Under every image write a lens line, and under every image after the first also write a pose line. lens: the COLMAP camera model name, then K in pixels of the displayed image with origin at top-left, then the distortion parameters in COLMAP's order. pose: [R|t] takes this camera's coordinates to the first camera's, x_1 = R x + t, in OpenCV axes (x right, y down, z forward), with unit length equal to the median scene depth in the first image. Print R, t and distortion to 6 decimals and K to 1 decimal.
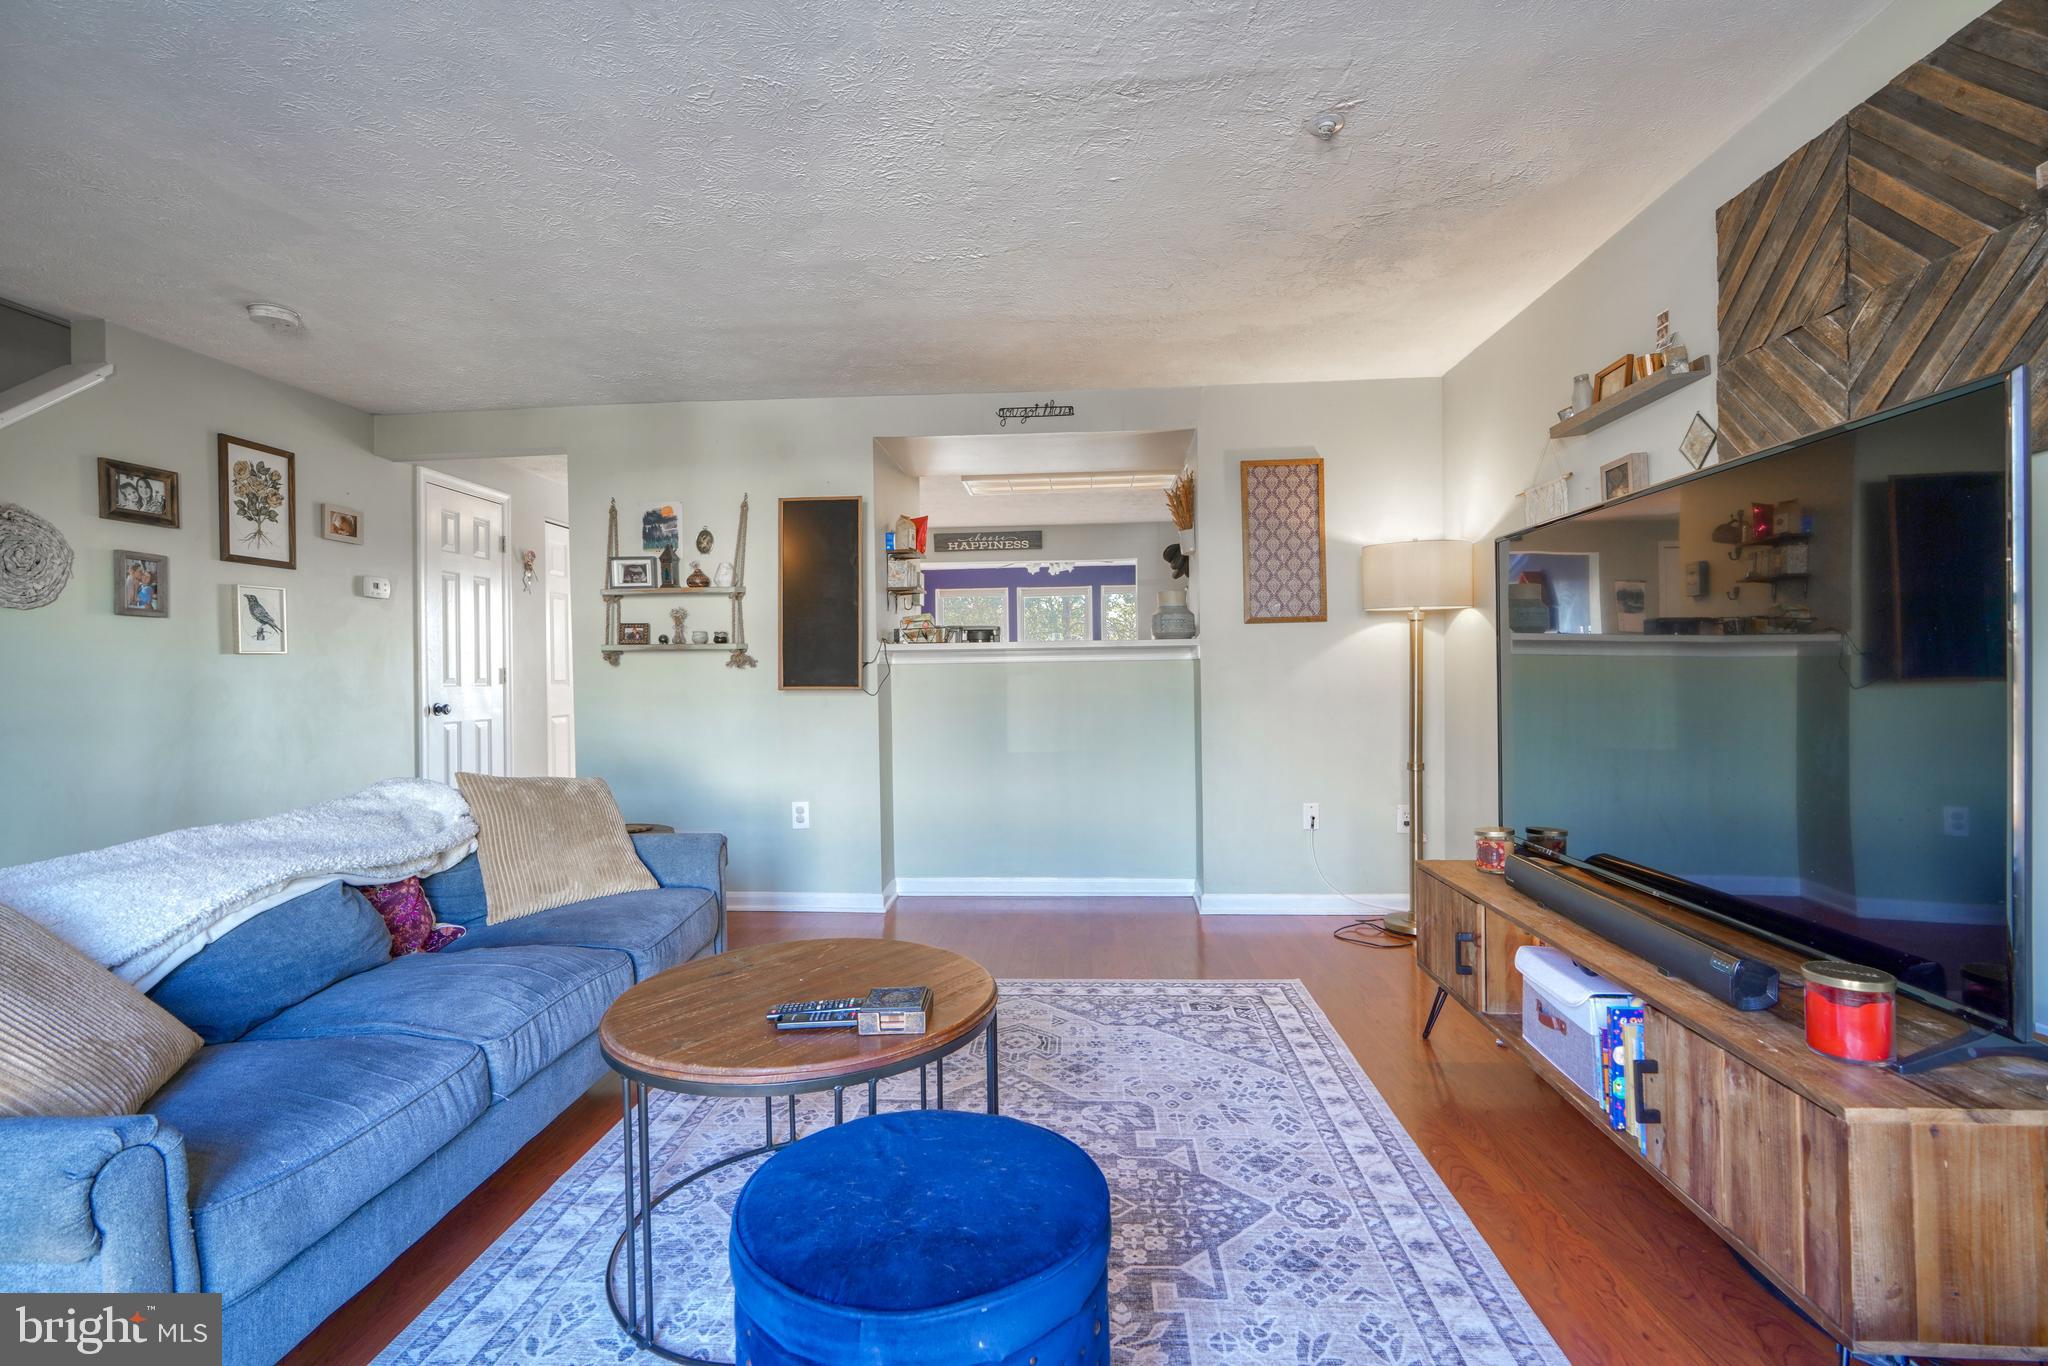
lens RADIAL K [[926.9, 0, 1026.4], [0, 926.9, 677.9], [0, 0, 1]] dist [-0.011558, 0.005741]
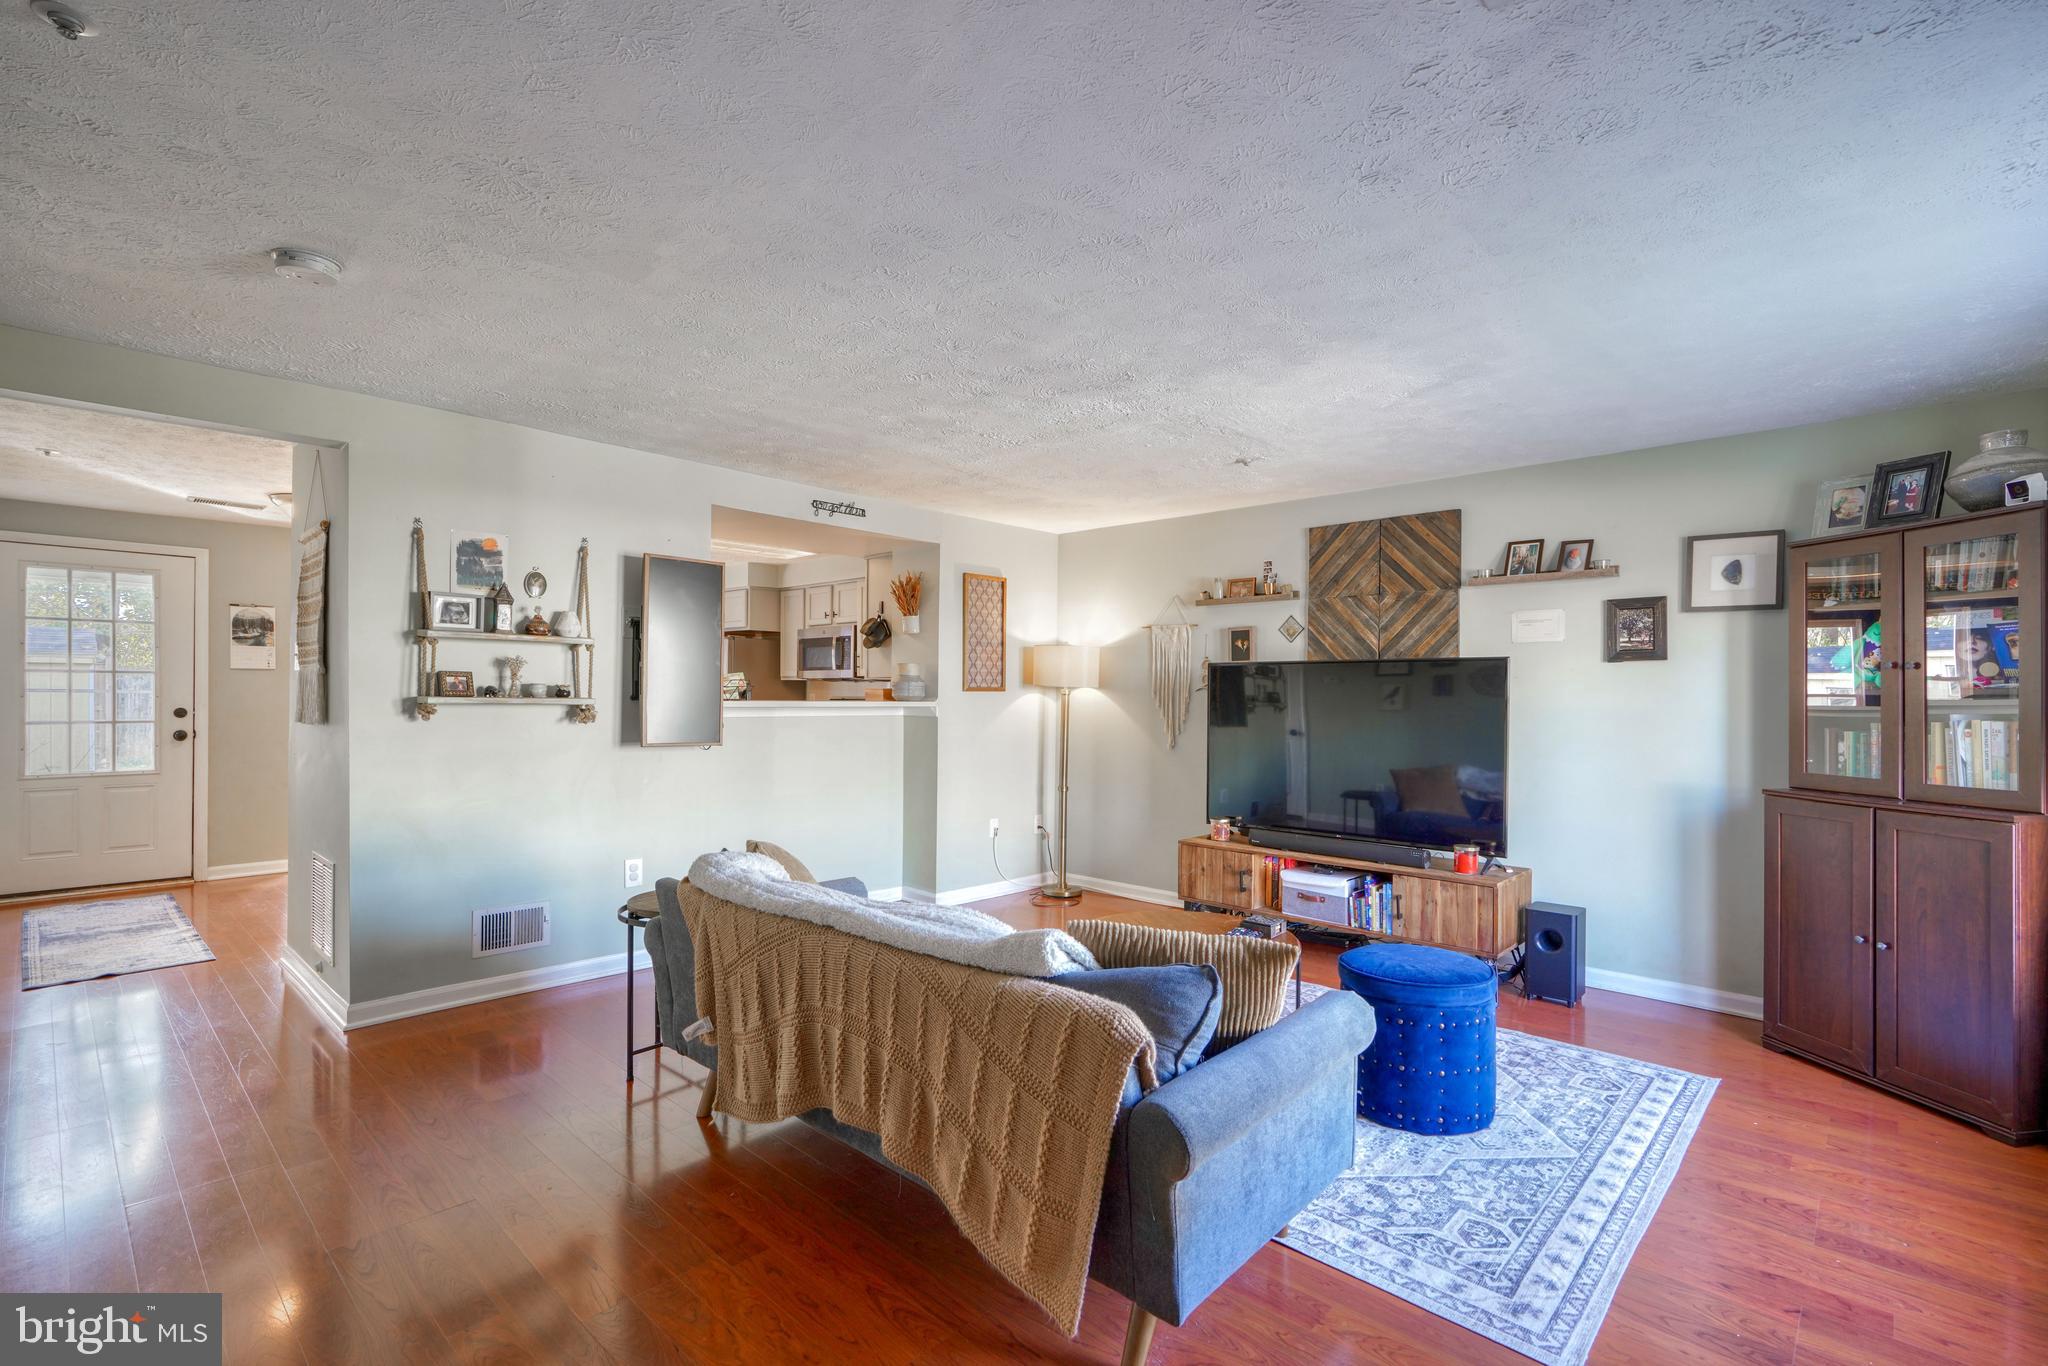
lens RADIAL K [[926.9, 0, 1015.1], [0, 926.9, 693.8], [0, 0, 1]] dist [-0.011558, 0.005741]
pose [[0.641096, 0.023274, 0.767108, -1.021960], [-0.016502, 0.999727, -0.016540, -0.044860], [-0.767284, -0.002055, 0.641305, 0.083743]]
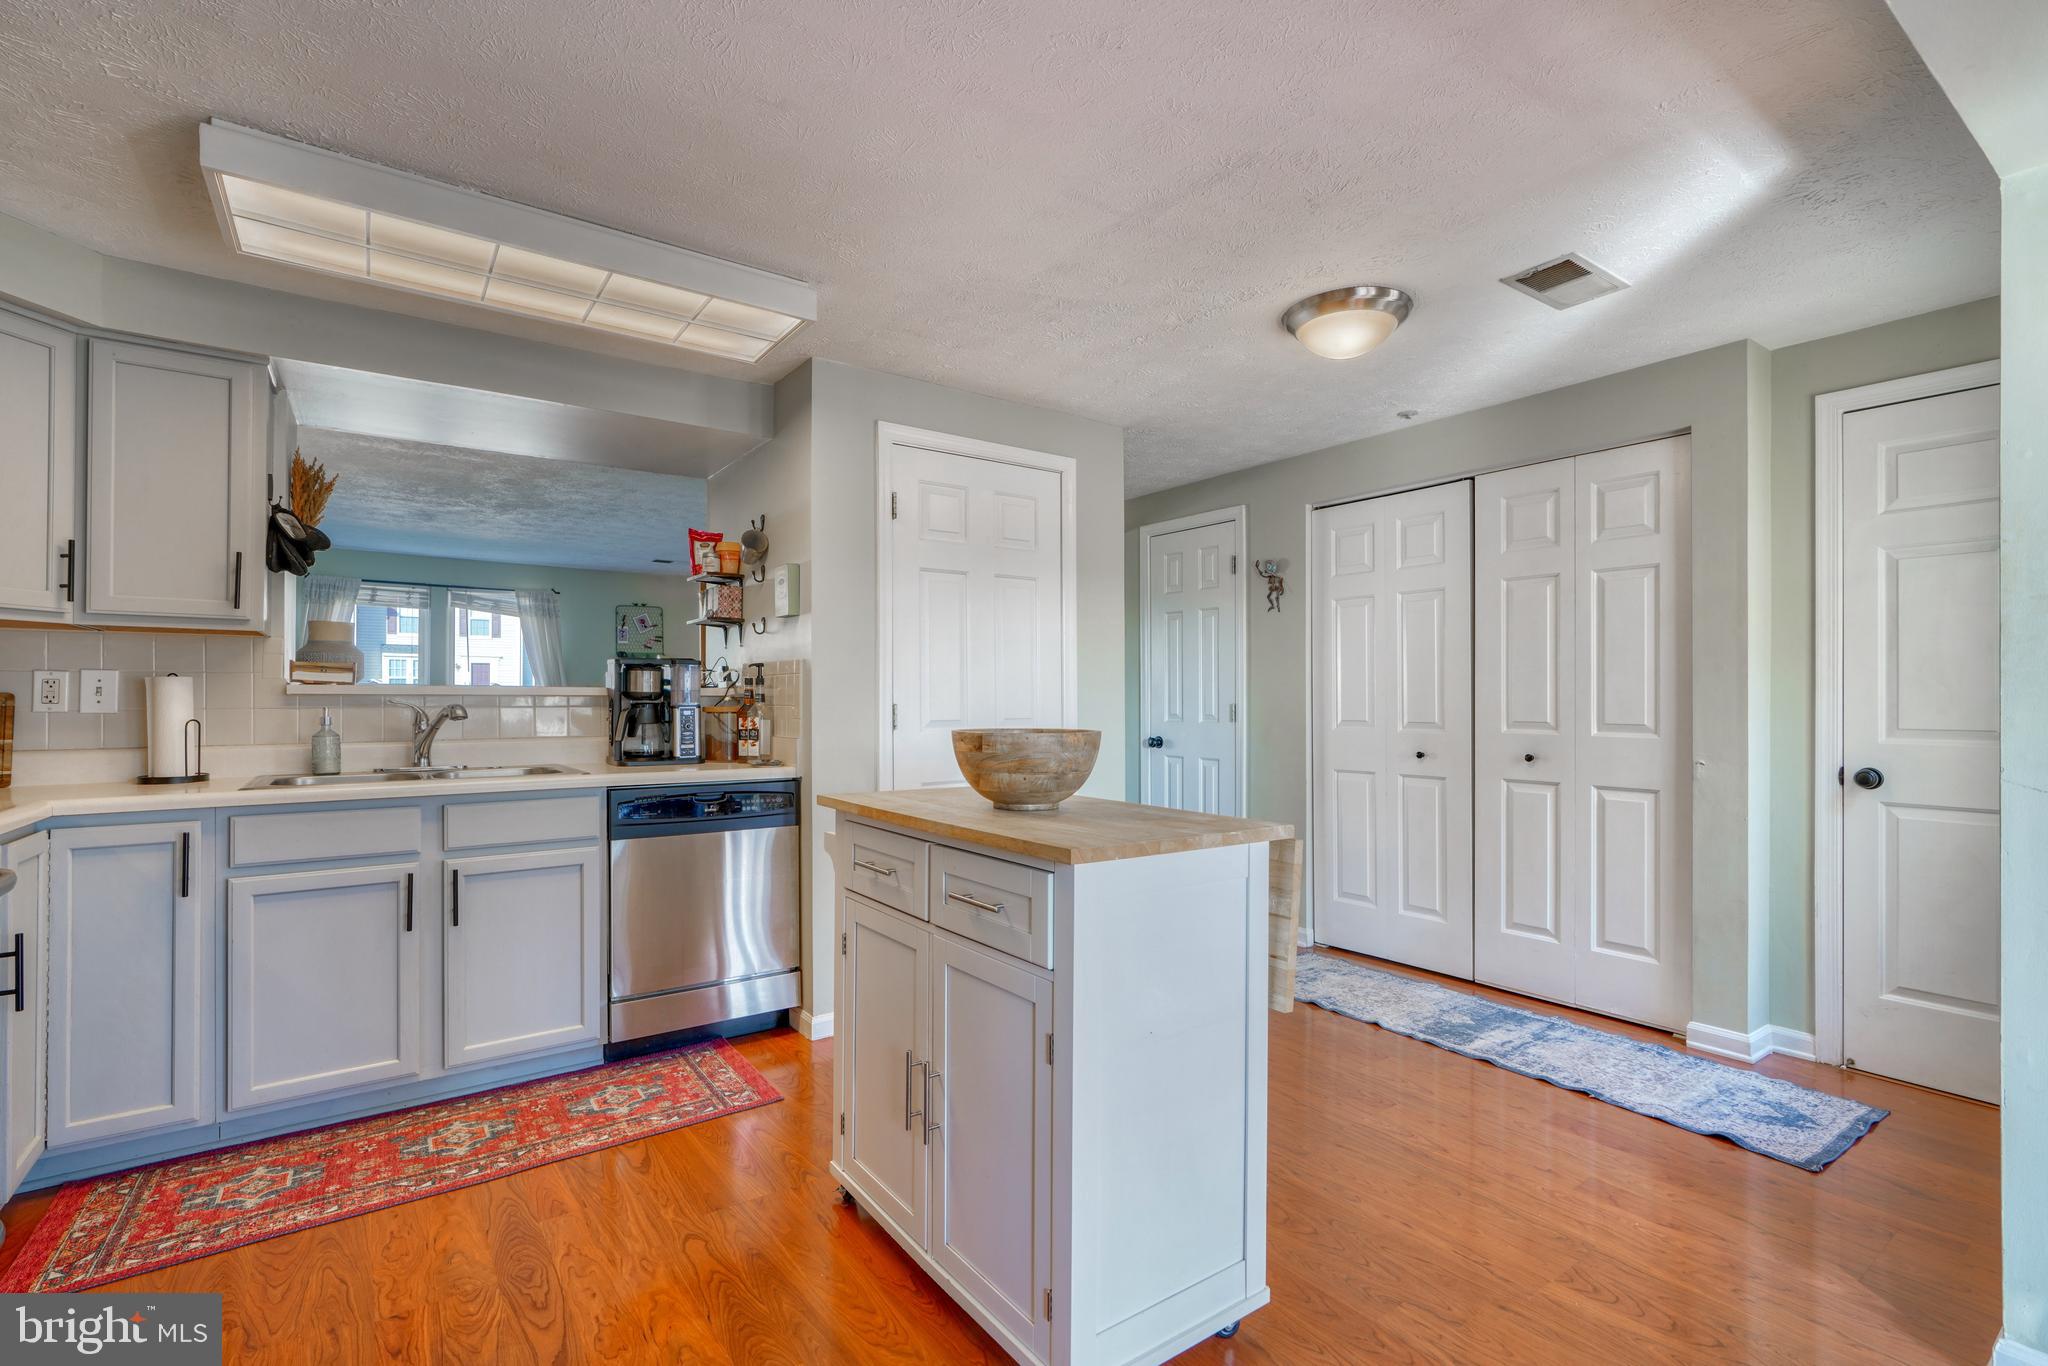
lens RADIAL K [[926.9, 0, 1012.4], [0, 926.9, 689.6], [0, 0, 1]] dist [-0.011558, 0.005741]
pose [[-0.779146, 0.009928, -0.626764, 0.279545], [0.010274, 0.999943, 0.003067, -0.049148], [0.626758, -0.004049, -0.779203, 2.699991]]
